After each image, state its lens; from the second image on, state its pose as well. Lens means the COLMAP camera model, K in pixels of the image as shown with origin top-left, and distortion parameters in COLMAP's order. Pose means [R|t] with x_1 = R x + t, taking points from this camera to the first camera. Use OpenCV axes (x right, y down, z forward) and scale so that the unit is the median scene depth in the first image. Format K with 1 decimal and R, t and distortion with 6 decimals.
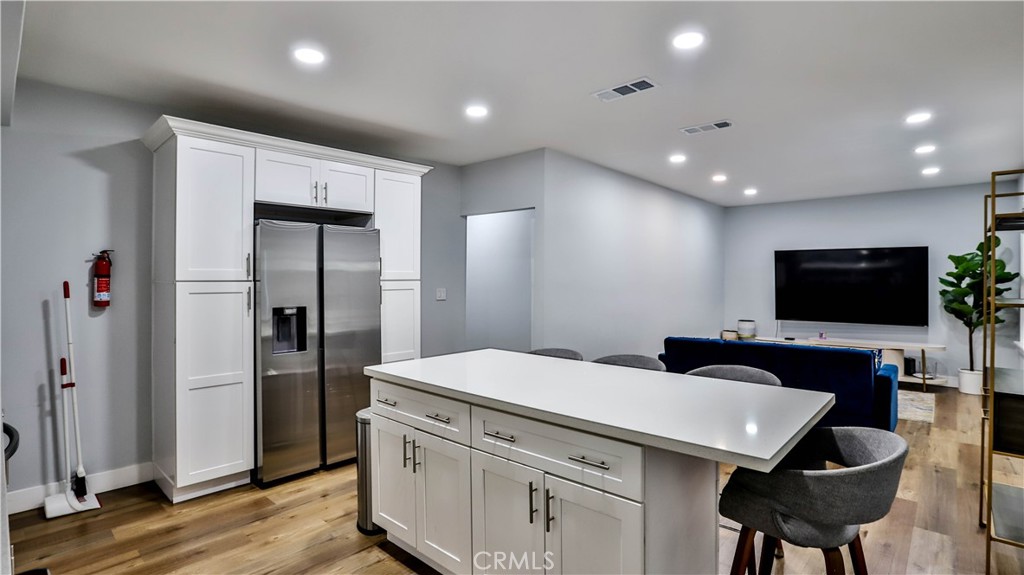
lens RADIAL K [[494.2, 0, 517.0], [0, 494.2, 277.6], [0, 0, 1]] dist [-0.042837, 0.010080]
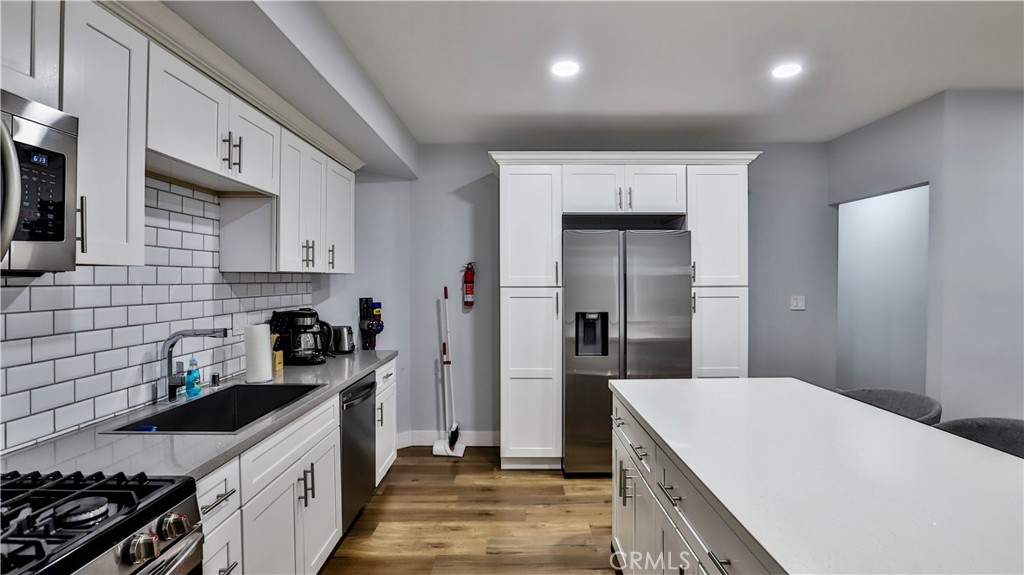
lens RADIAL K [[494.2, 0, 515.2], [0, 494.2, 286.7], [0, 0, 1]] dist [-0.042837, 0.010080]
pose [[0.672287, 0.006633, -0.740261, 0.220067], [0.001743, 0.999943, 0.010542, -0.005515], [0.740289, -0.008378, 0.672237, 0.184131]]
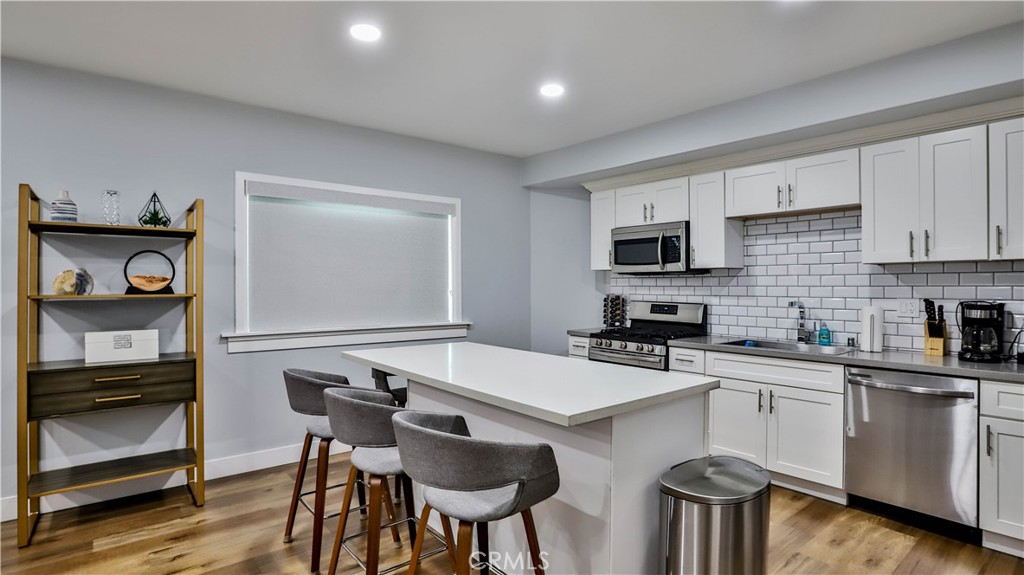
lens RADIAL K [[519.2, 0, 513.1], [0, 519.2, 283.1], [0, 0, 1]] dist [-0.029395, 0.004688]
pose [[-0.987954, -0.000945, 0.154743, 0.081274], [-0.001601, 0.999990, -0.004115, 0.006924], [-0.154737, -0.004314, -0.987946, 0.807399]]
